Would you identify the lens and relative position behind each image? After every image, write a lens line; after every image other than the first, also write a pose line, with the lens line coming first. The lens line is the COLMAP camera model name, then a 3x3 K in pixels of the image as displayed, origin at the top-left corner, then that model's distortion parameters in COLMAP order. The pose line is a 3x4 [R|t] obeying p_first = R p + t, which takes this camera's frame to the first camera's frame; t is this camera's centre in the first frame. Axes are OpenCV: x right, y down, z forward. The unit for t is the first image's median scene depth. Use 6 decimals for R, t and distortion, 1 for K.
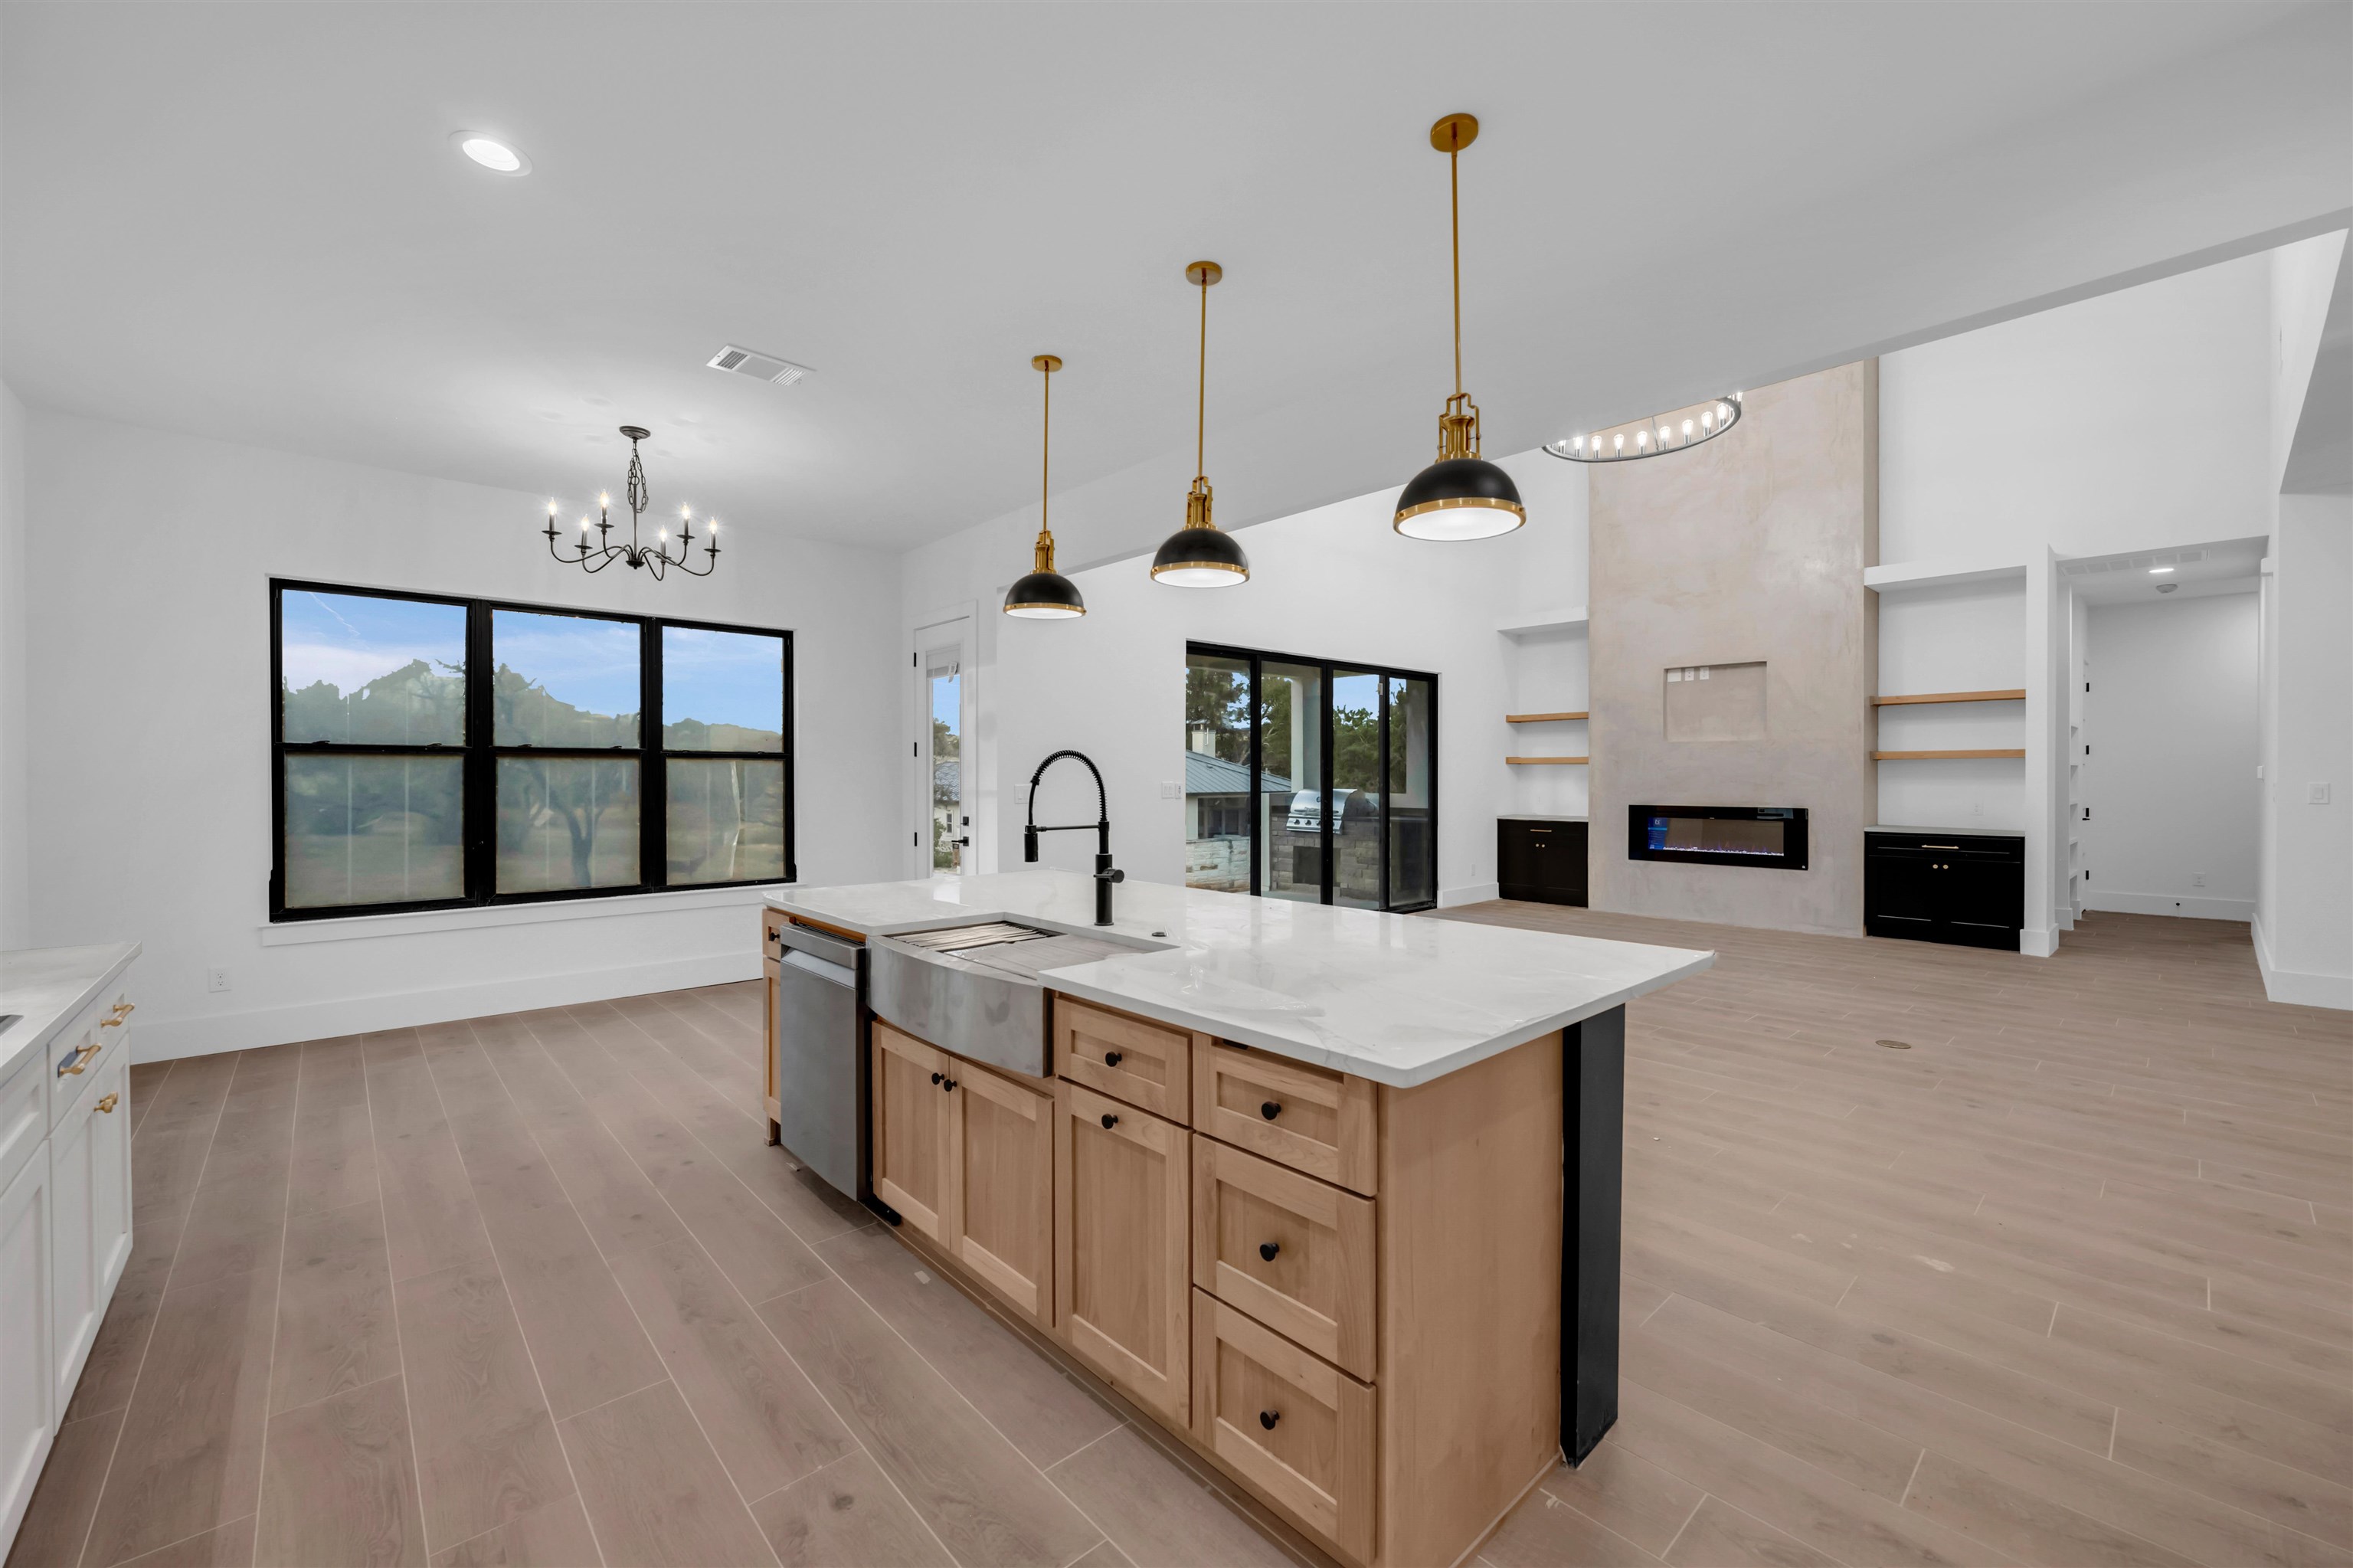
lens RADIAL K [[940.9, 0, 1162.7], [0, 940.9, 785.6], [0, 0, 1]] dist [-0.009295, 0.001131]
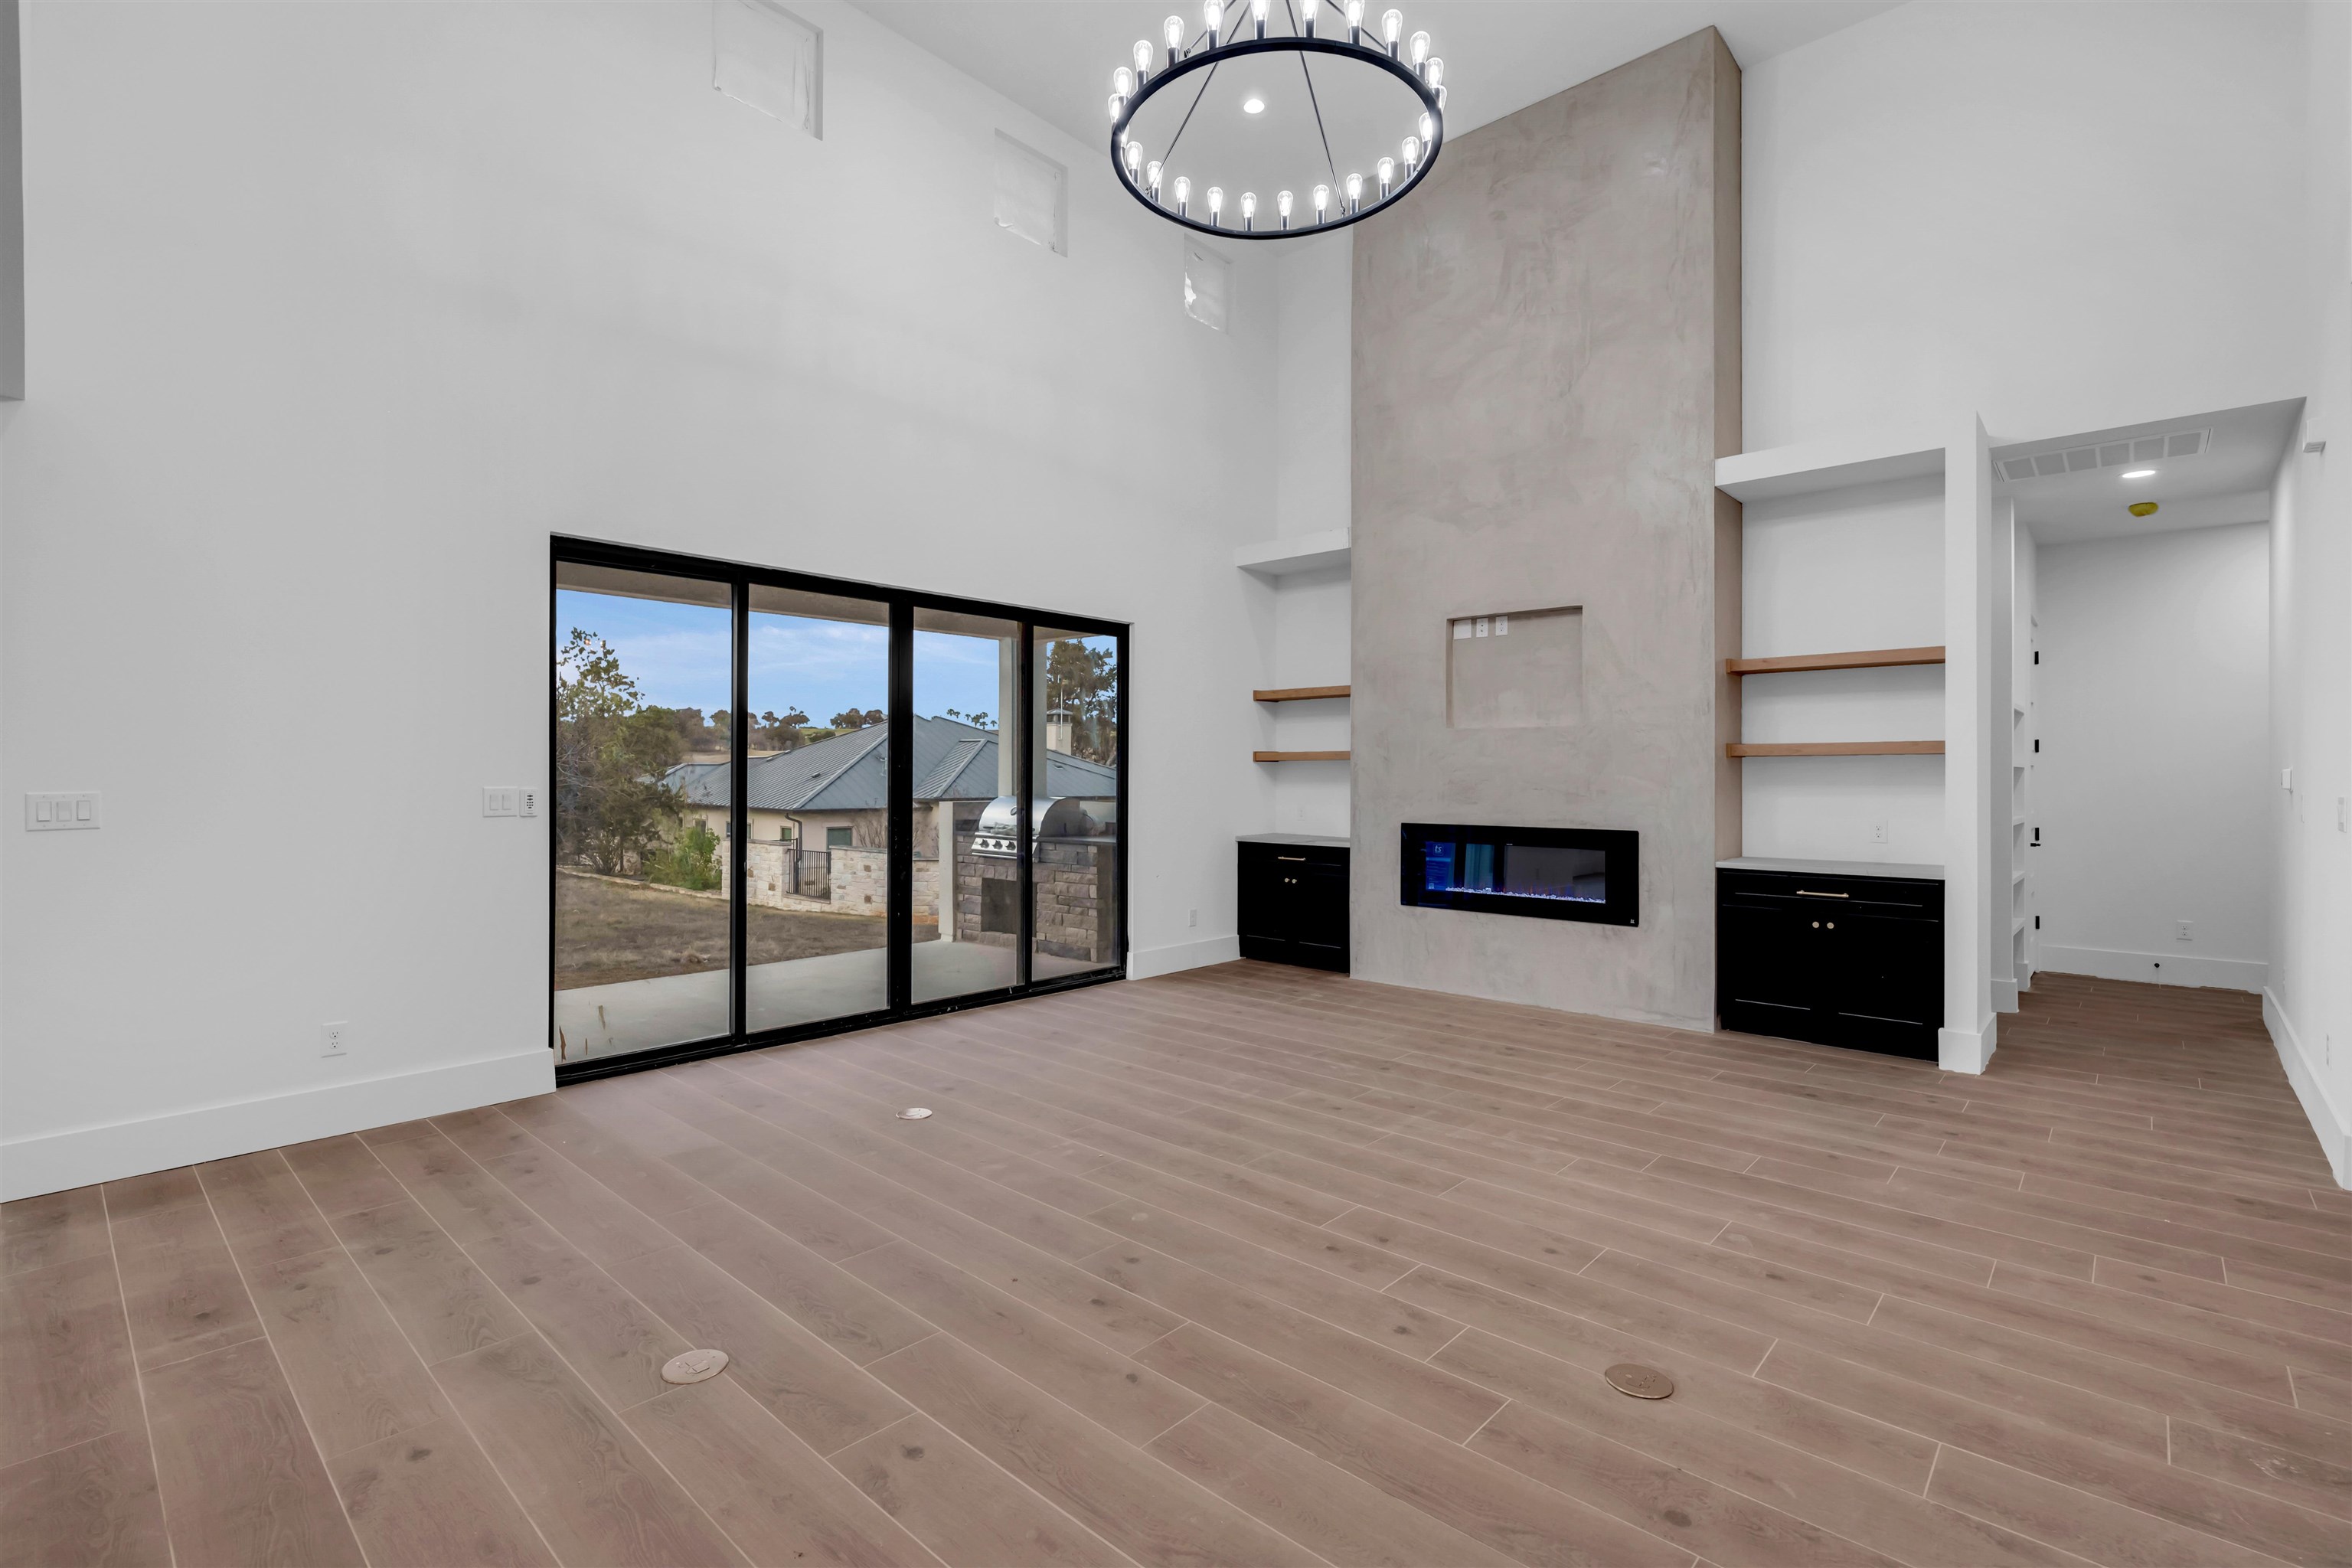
lens RADIAL K [[1063.7, 0, 1169.7], [0, 1063.7, 774.7], [0, 0, 1]] dist [-0.004205, -0.000019]
pose [[0.995502, 0.005459, 0.094579, 0.302395], [-0.004297, 0.999913, -0.012491, -0.004167], [-0.094639, 0.012028, 0.995439, 0.304214]]
